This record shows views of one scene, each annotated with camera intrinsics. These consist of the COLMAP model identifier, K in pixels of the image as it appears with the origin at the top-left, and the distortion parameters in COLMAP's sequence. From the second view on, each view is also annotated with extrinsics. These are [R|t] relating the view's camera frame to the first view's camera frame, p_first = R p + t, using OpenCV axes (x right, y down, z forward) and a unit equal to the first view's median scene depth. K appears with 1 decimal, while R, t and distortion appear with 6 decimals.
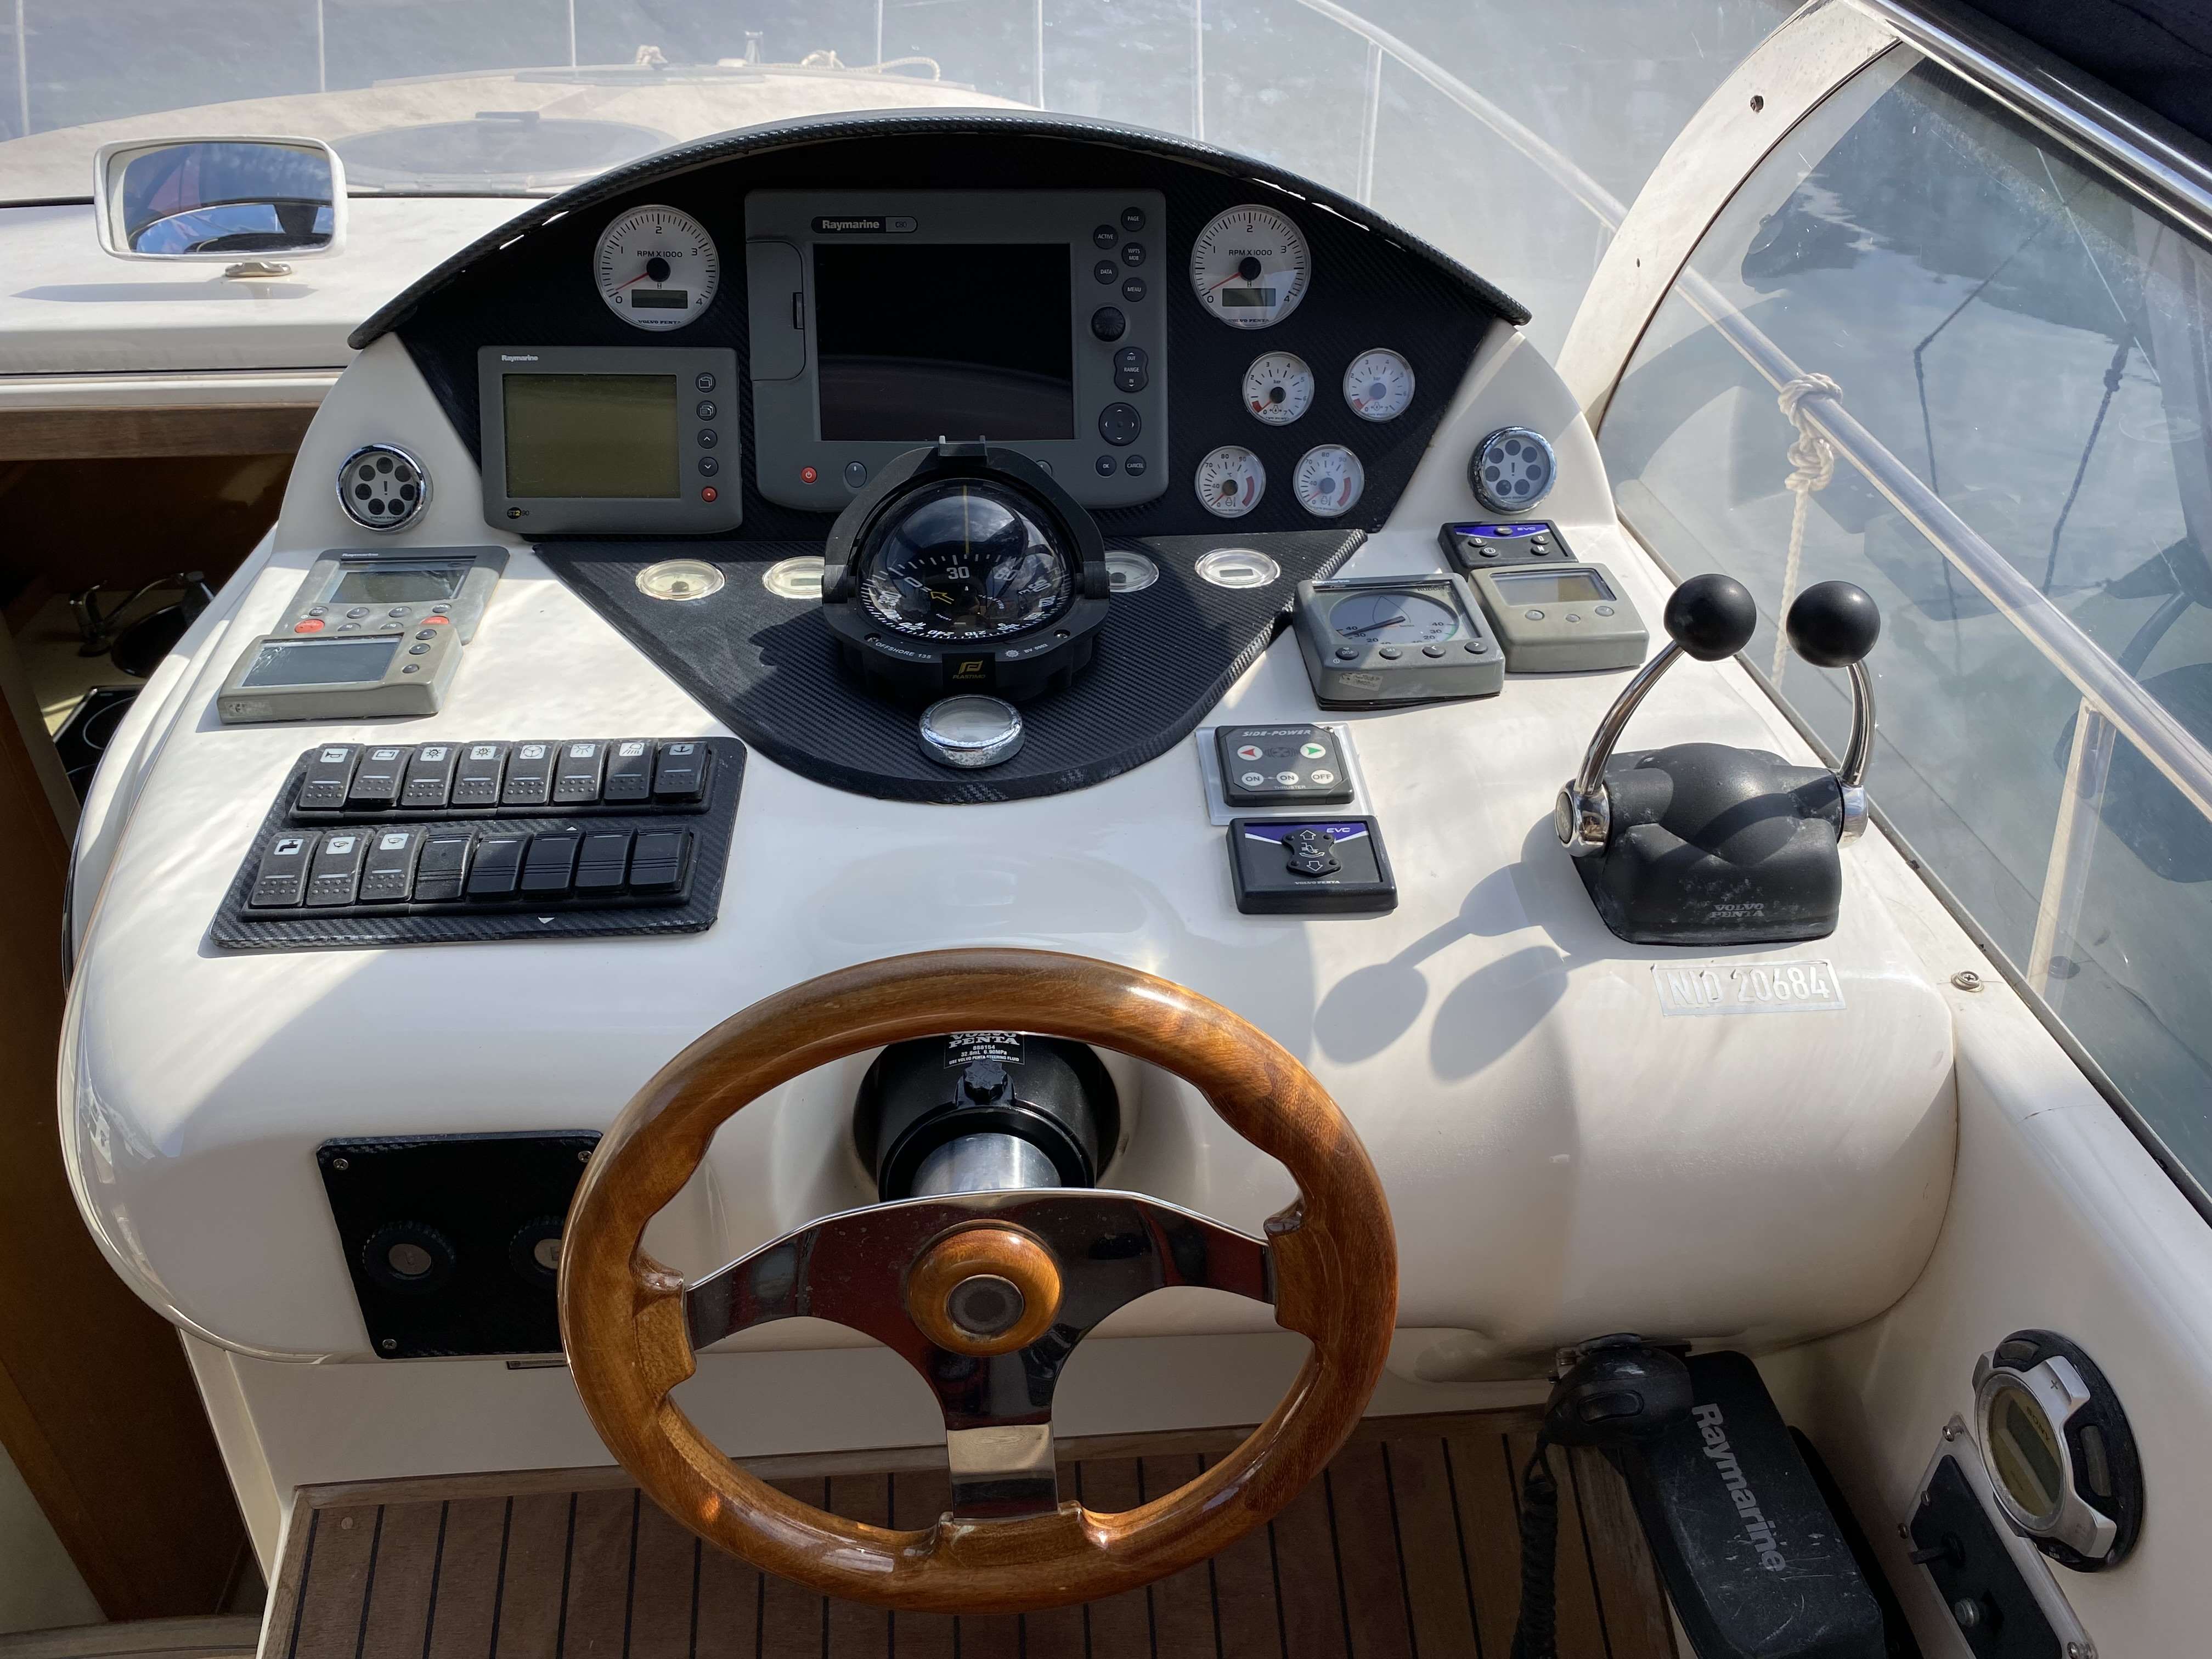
lens RADIAL K [[1825.8, 0, 1106.0], [0, 1825.8, 829.5], [0, 0, 1]] dist [0.029736, -0.005731]
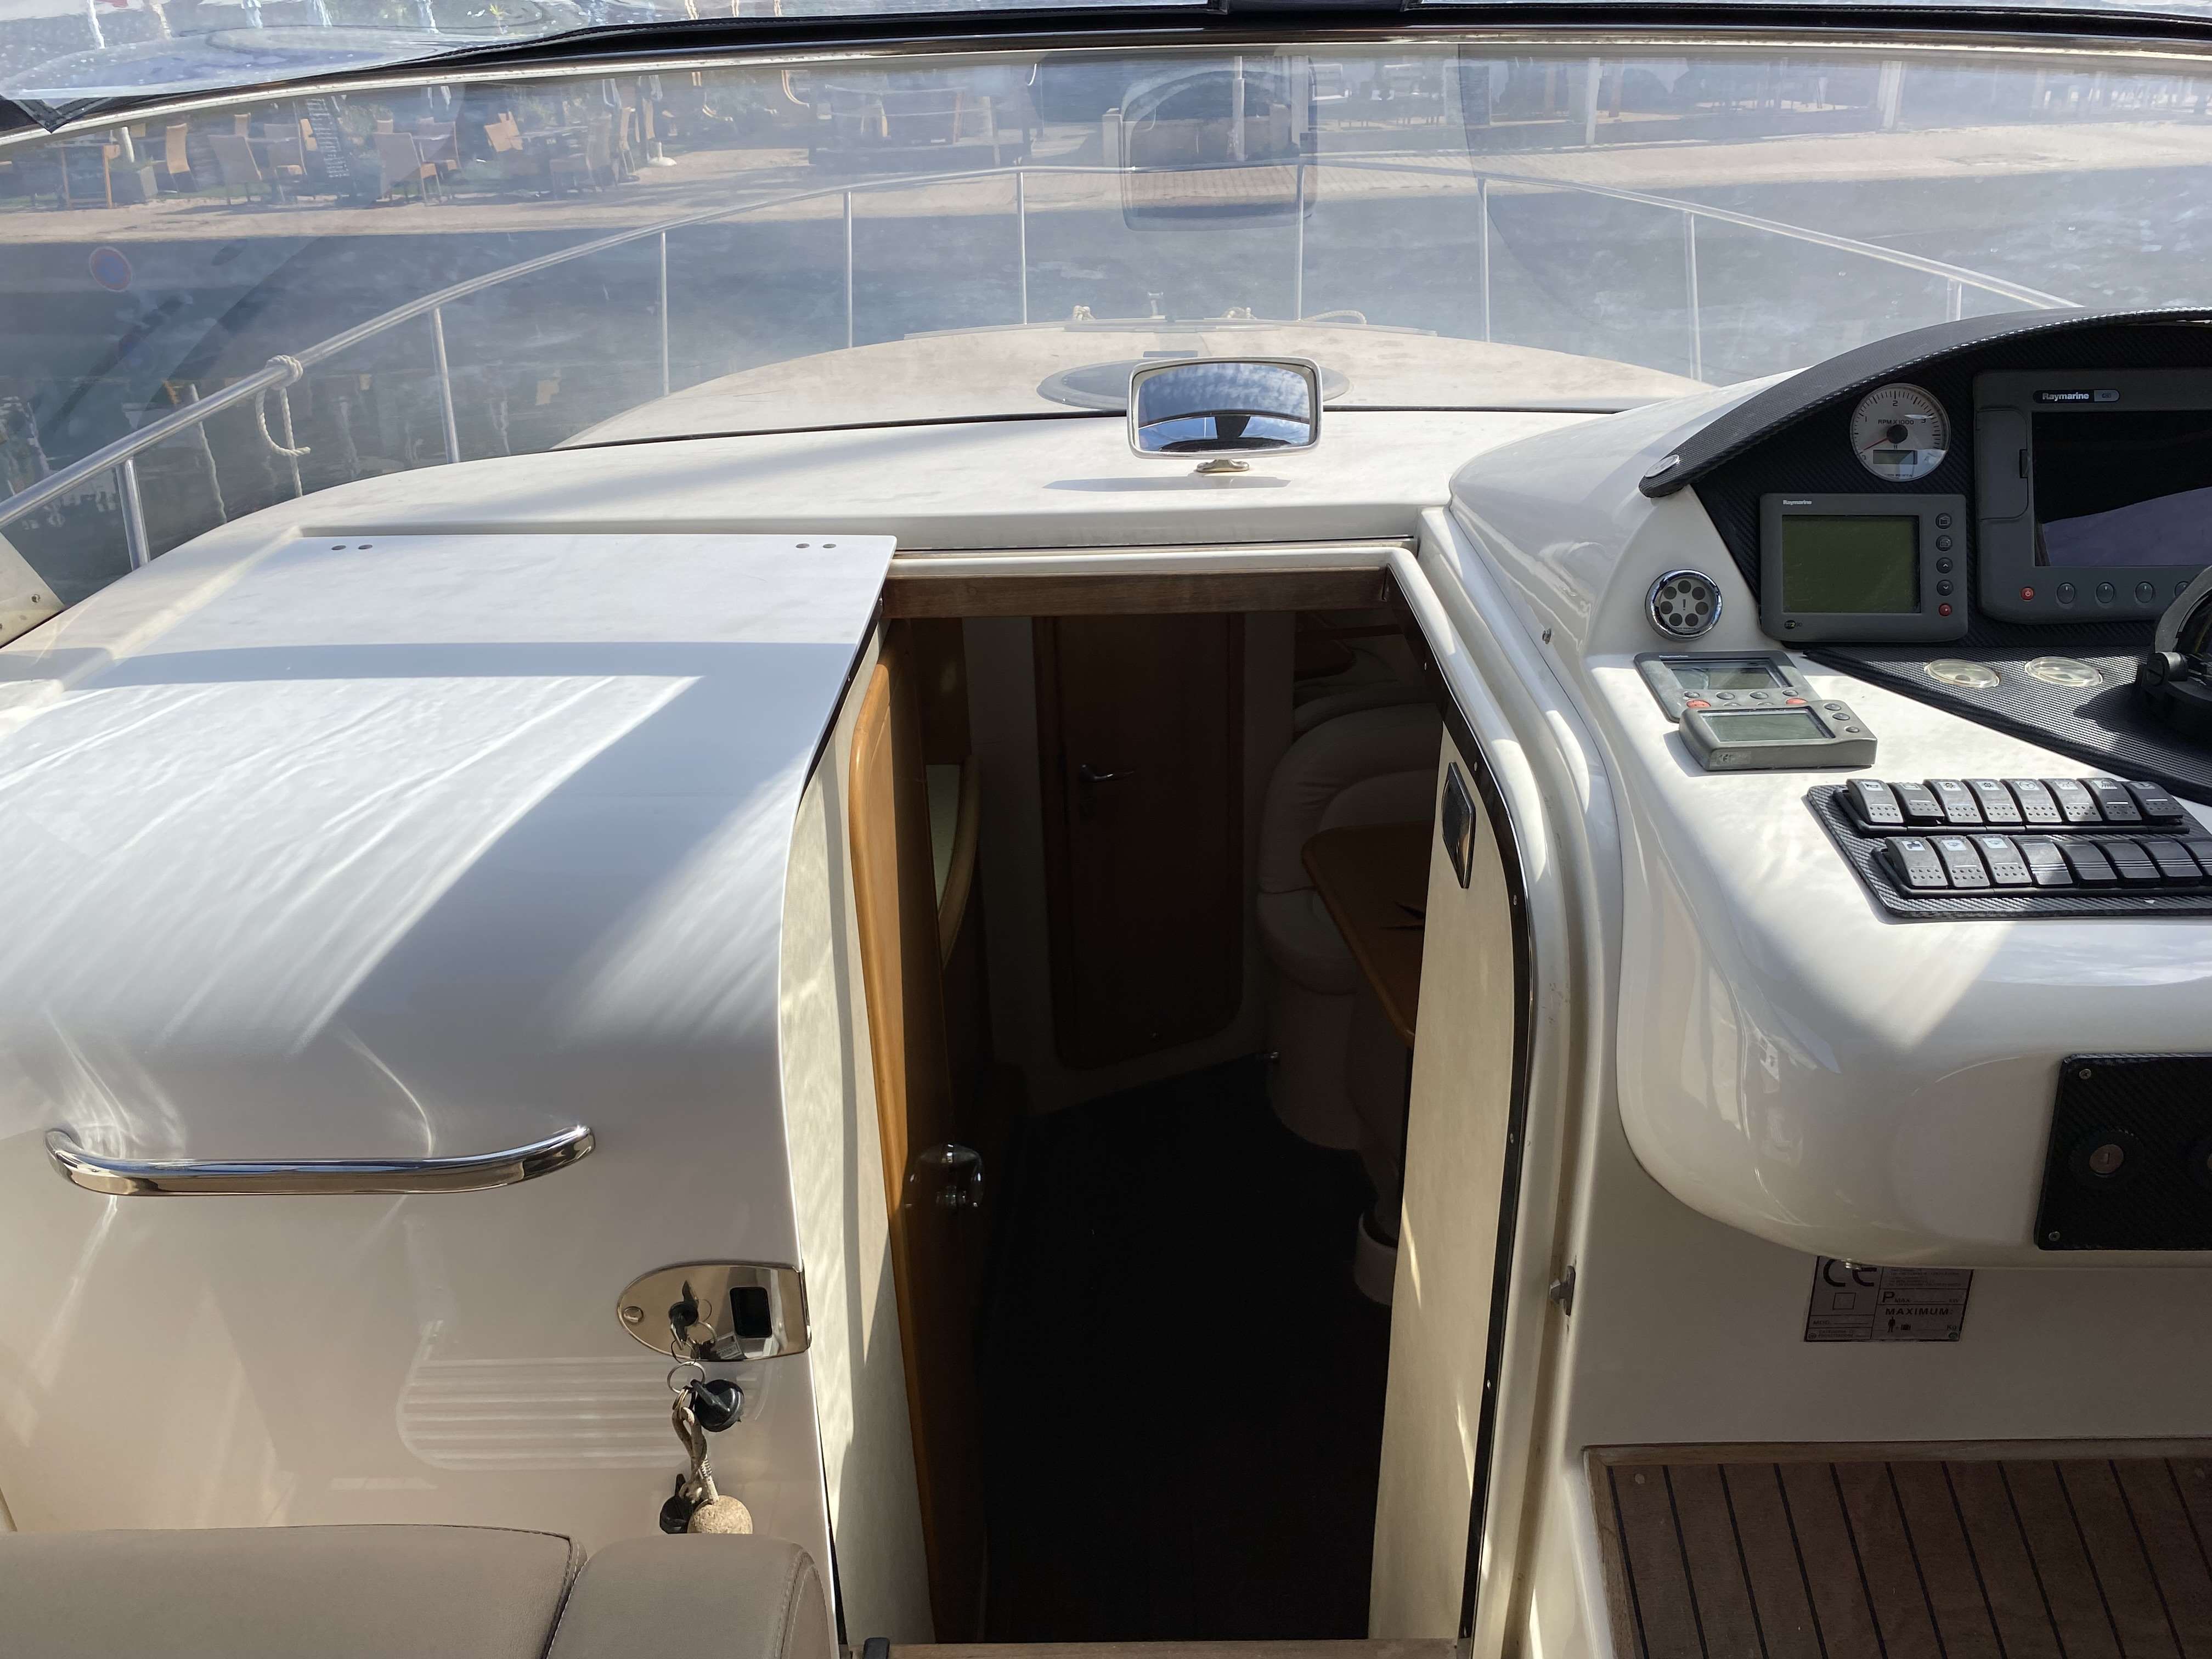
lens RADIAL K [[1825.8, 0, 1106.0], [0, 1825.8, 829.5], [0, 0, 1]] dist [0.029736, -0.005731]
pose [[0.997743, 0.011791, -0.066109, -0.693252], [-0.020557, 0.990832, -0.133526, 0.136345], [0.063929, 0.134583, 0.988838, -0.225652]]
